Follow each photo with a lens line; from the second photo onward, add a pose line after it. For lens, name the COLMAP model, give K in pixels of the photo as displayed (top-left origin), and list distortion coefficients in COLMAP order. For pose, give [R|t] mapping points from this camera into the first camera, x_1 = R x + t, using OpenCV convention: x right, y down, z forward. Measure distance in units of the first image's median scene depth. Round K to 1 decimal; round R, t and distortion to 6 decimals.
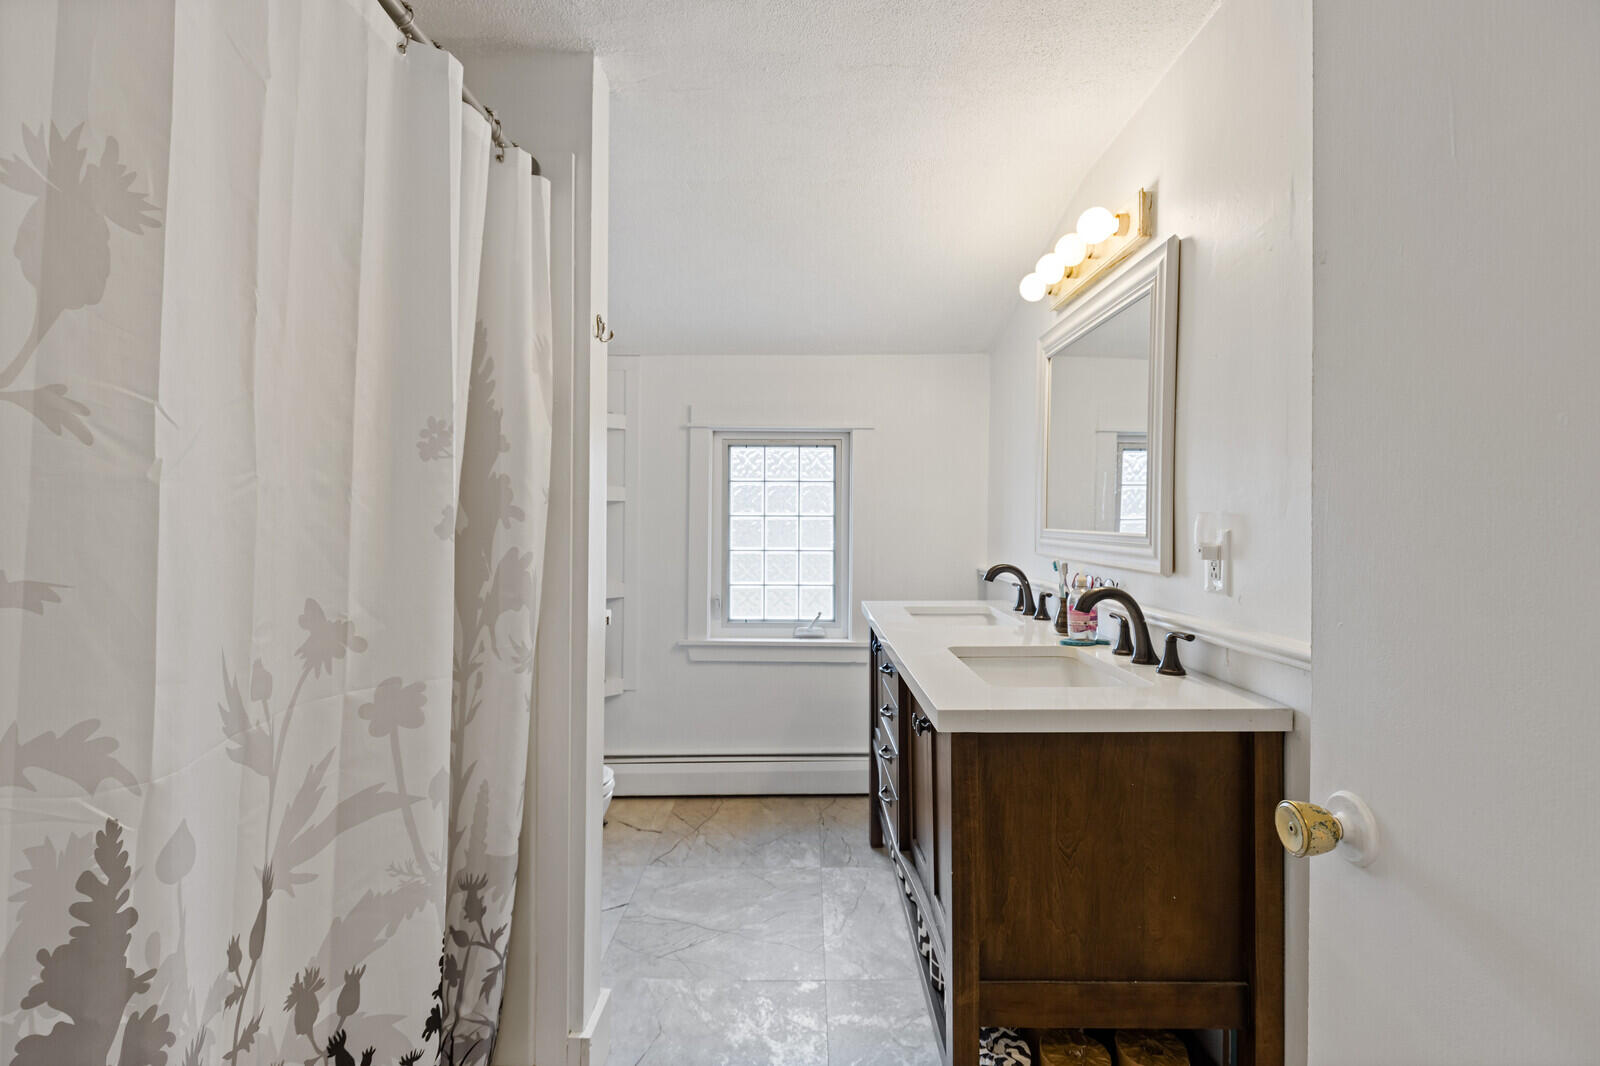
lens RADIAL K [[751.0, 0, 795.9], [0, 751.0, 510.4], [0, 0, 1]] dist [-0.000438, -0.000401]
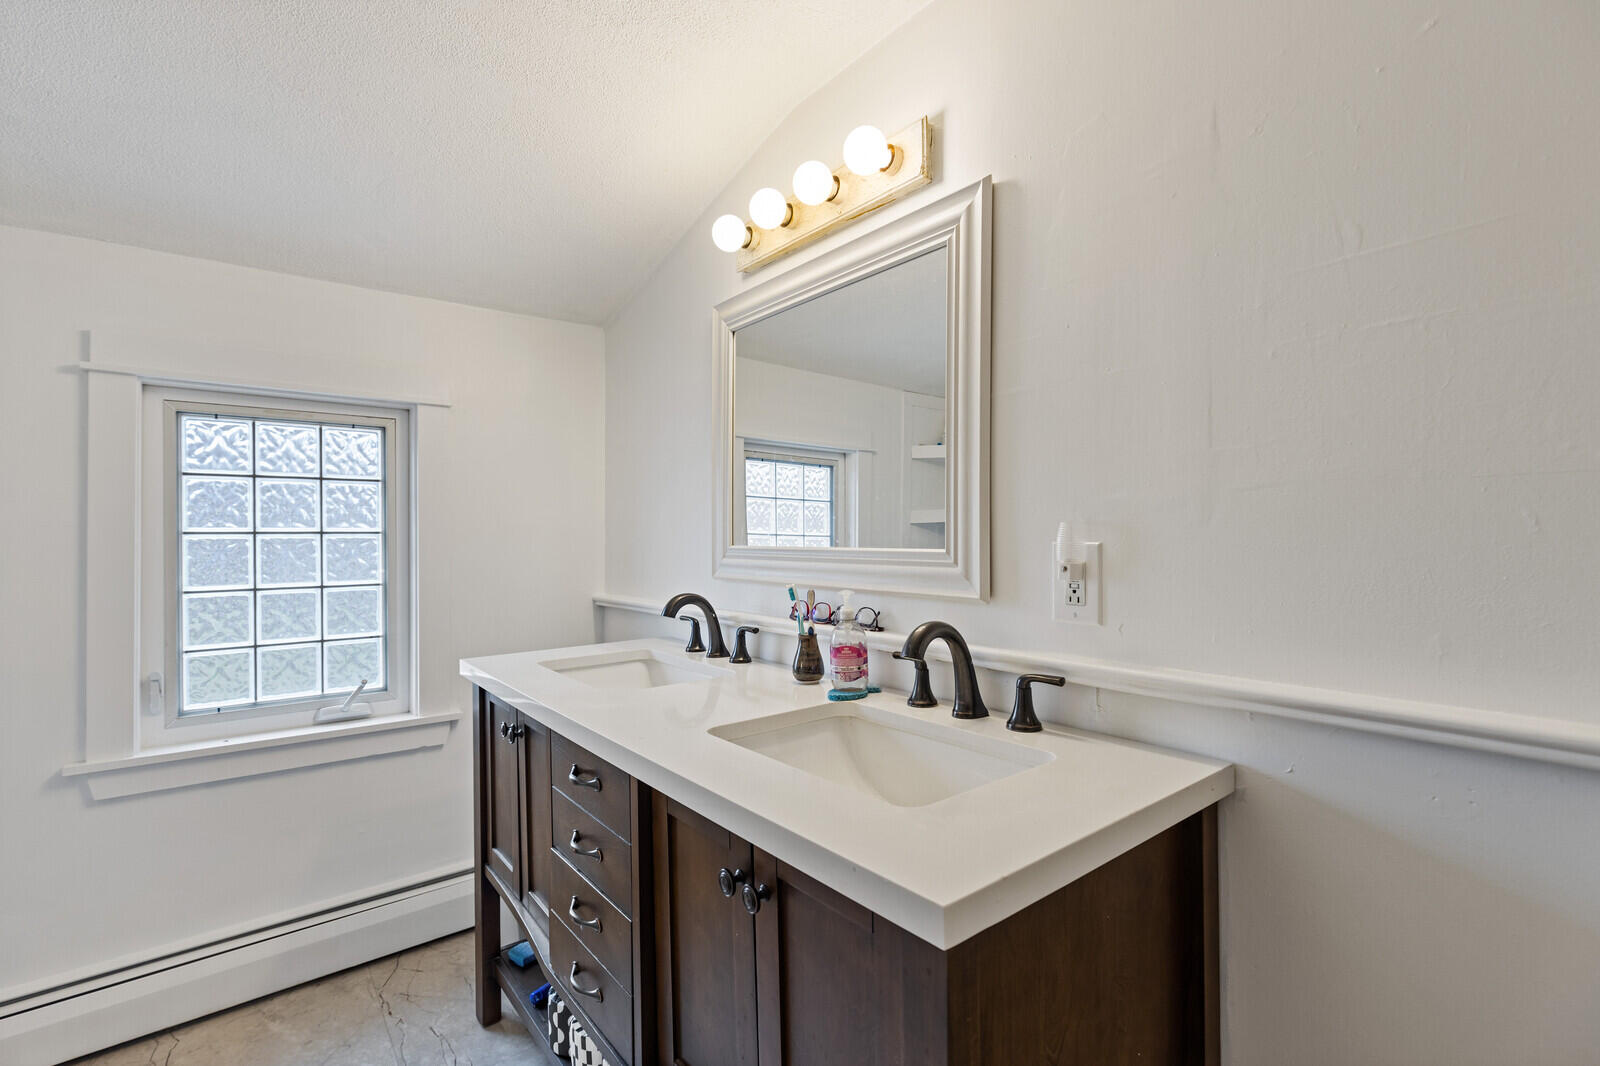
lens RADIAL K [[731.3, 0, 799.2], [0, 731.3, 531.1], [0, 0, 1]] dist [-0.000934, -0.001234]
pose [[0.776092, -0.004676, 0.630602, -0.078196], [0.002716, 0.999988, 0.004072, 0.004617], [-0.630613, -0.001447, 0.776096, 0.278082]]
